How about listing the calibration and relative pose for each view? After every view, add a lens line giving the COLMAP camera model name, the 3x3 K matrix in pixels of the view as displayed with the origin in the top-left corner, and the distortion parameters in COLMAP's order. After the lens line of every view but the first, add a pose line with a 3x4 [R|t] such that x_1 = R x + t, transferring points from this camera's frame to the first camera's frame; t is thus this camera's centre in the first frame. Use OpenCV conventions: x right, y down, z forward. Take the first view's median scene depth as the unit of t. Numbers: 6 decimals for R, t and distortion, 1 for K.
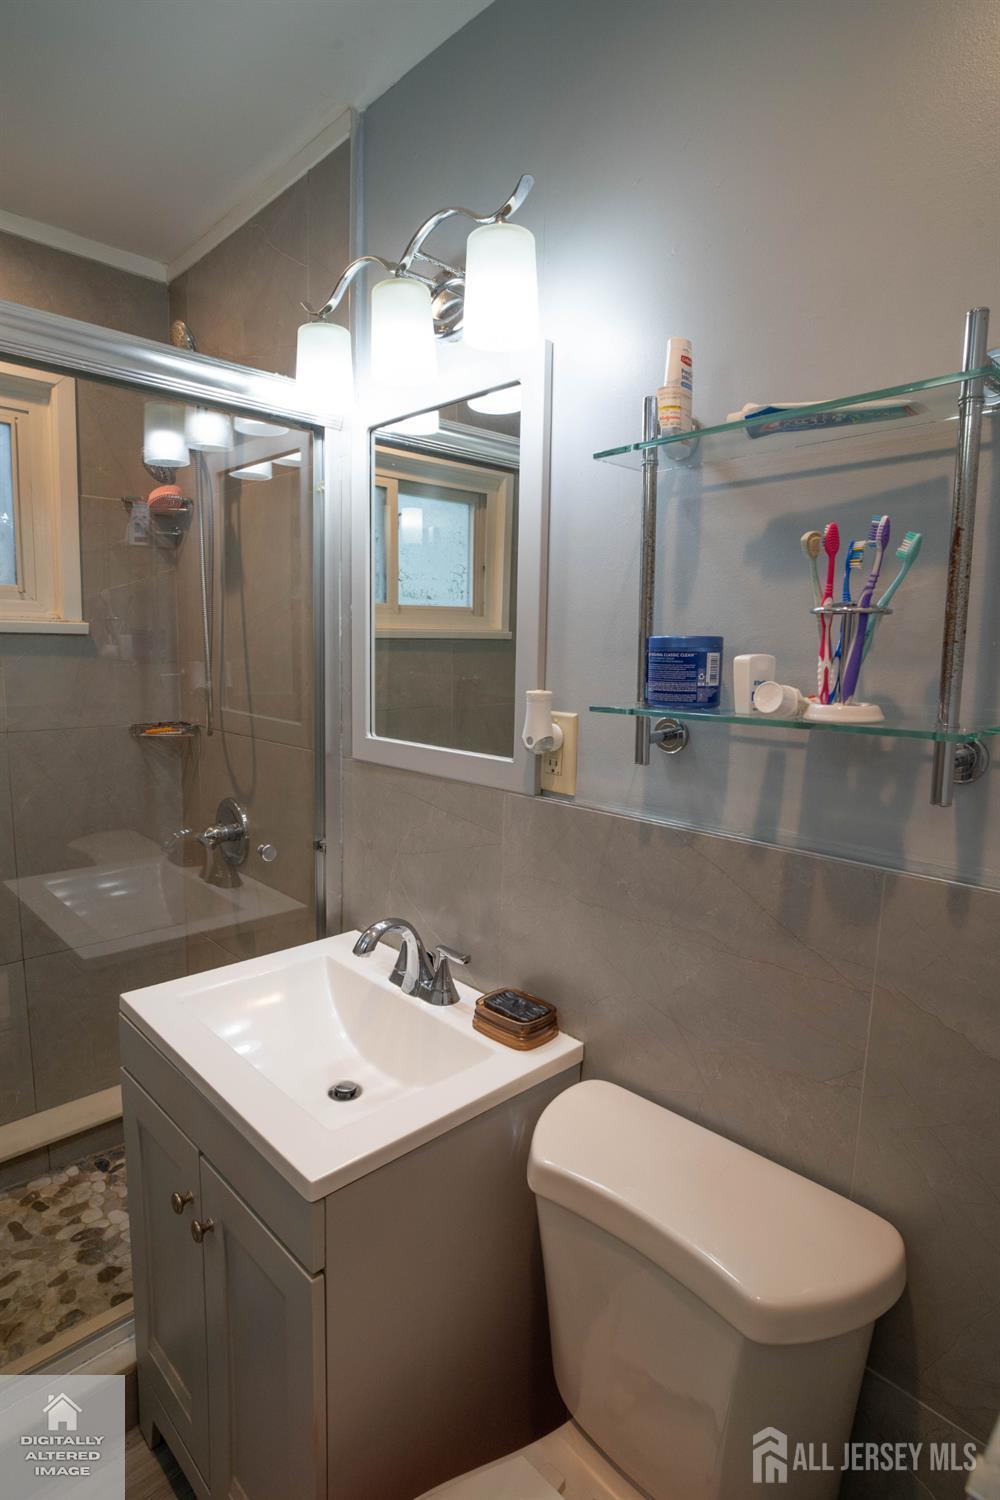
lens RADIAL K [[787.9, 0, 497.2], [0, 787.9, 755.4], [0, 0, 1]] dist [-0.056712, 0.029891]
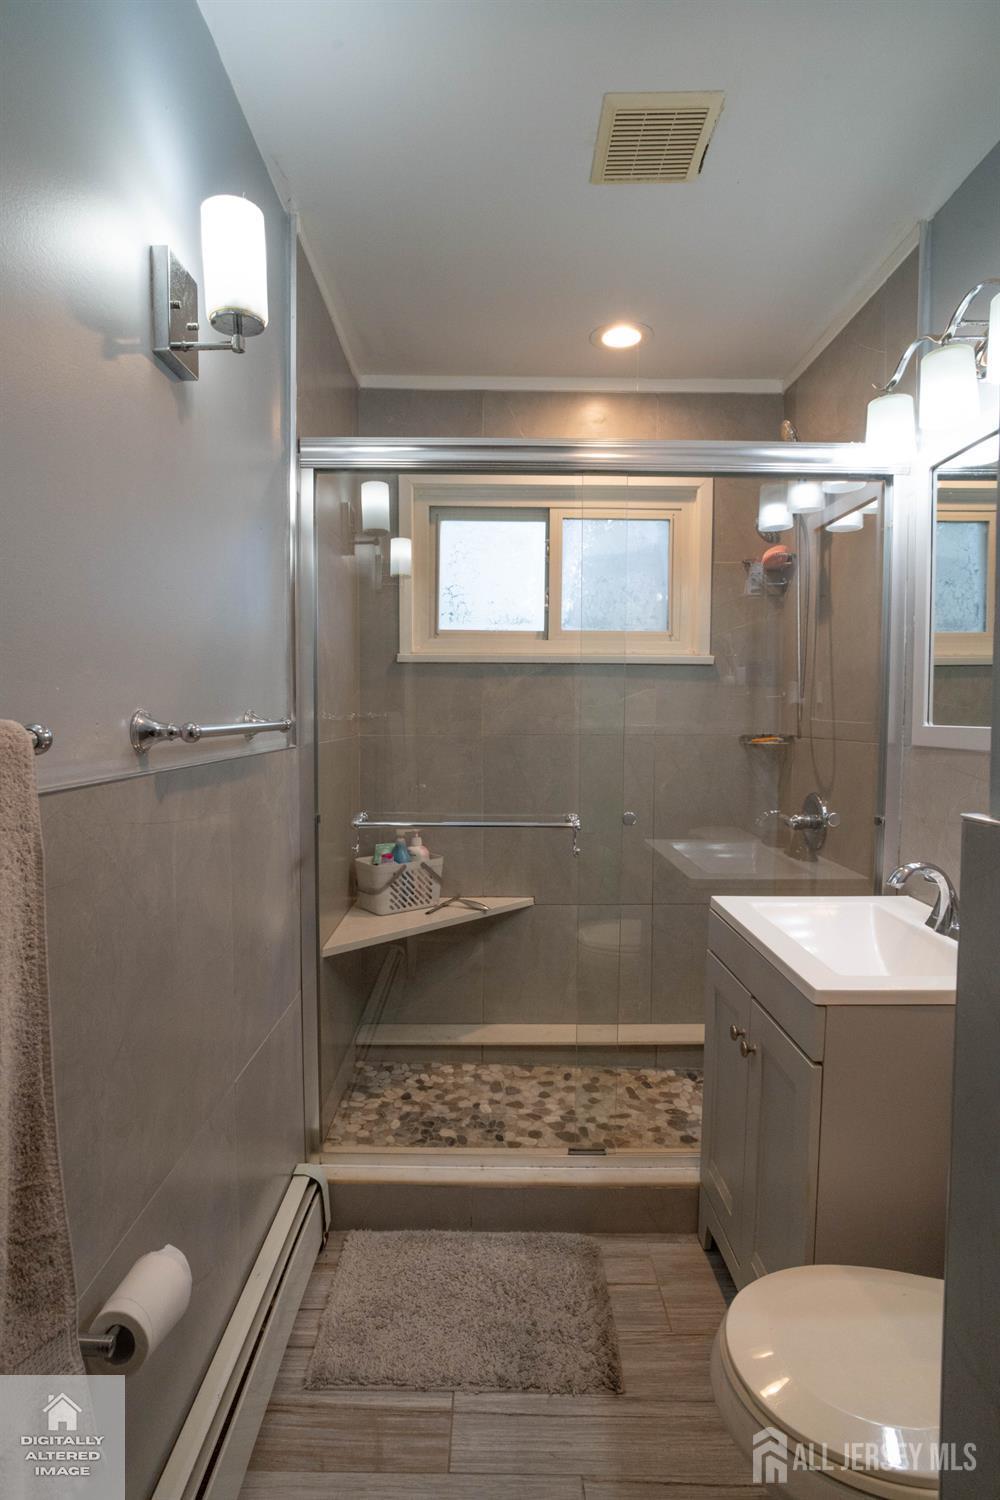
lens RADIAL K [[787.9, 0, 497.2], [0, 787.9, 755.4], [0, 0, 1]] dist [-0.056712, 0.029891]
pose [[0.722738, 0.017916, -0.690890, 0.148885], [-0.083911, 0.994543, -0.061989, 0.124322], [0.686010, 0.102775, 0.720297, -0.223859]]
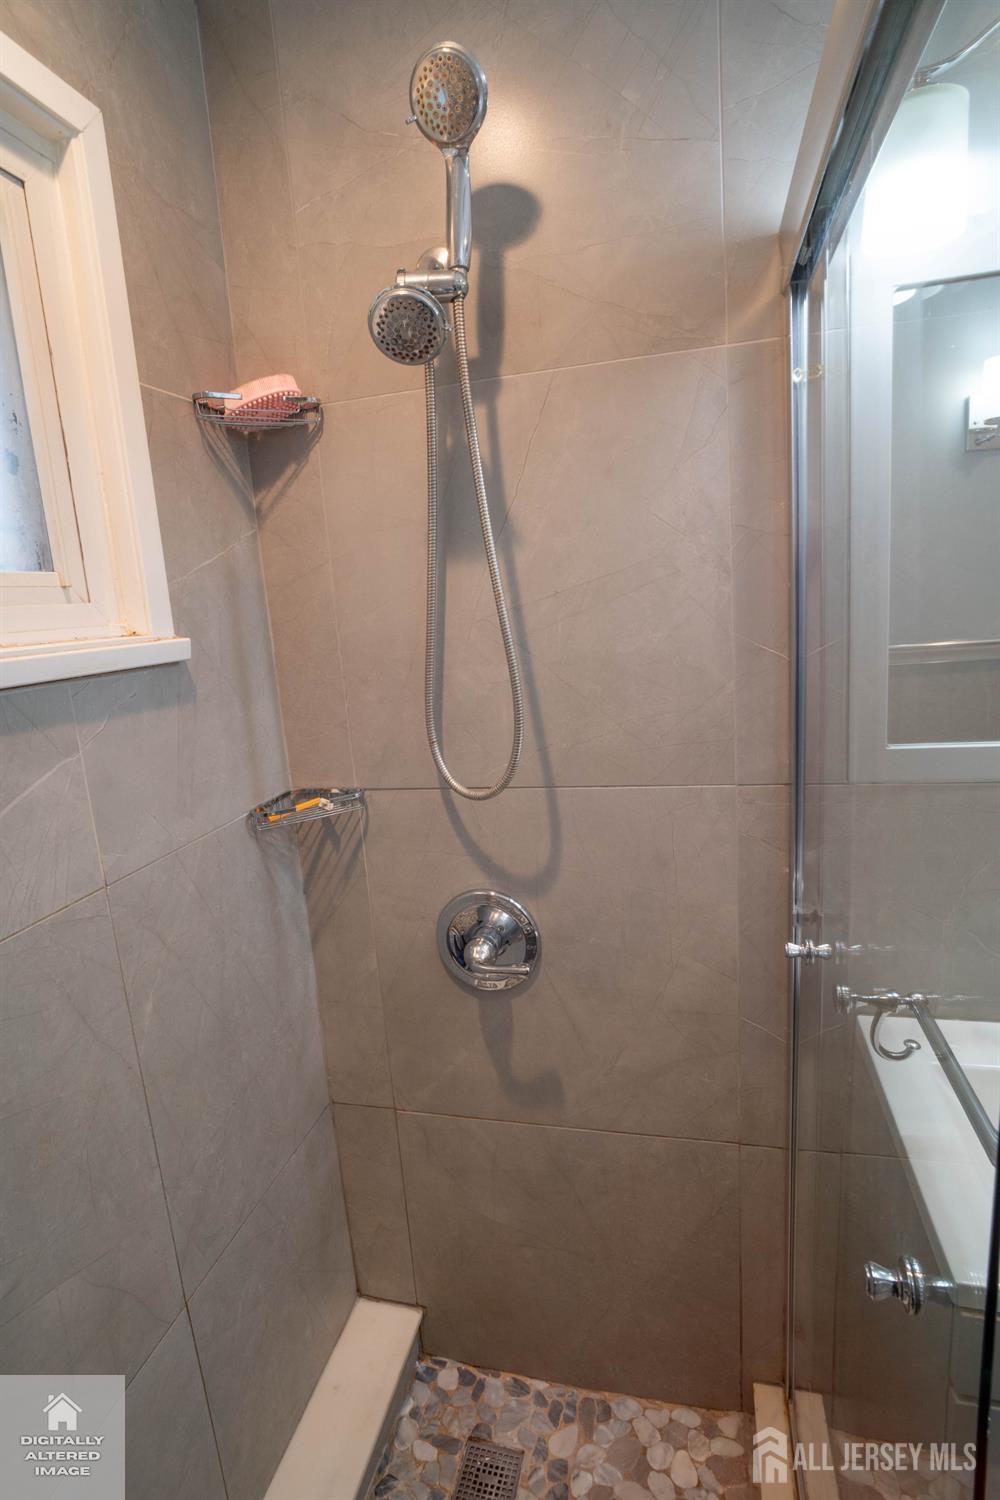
lens RADIAL K [[787.9, 0, 497.2], [0, 787.9, 755.4], [0, 0, 1]] dist [-0.056712, 0.029891]
pose [[0.830693, -0.187943, 0.524048, -0.705153], [0.160456, 0.982176, 0.097898, -0.123249], [-0.533107, 0.002764, 0.846043, 0.497799]]
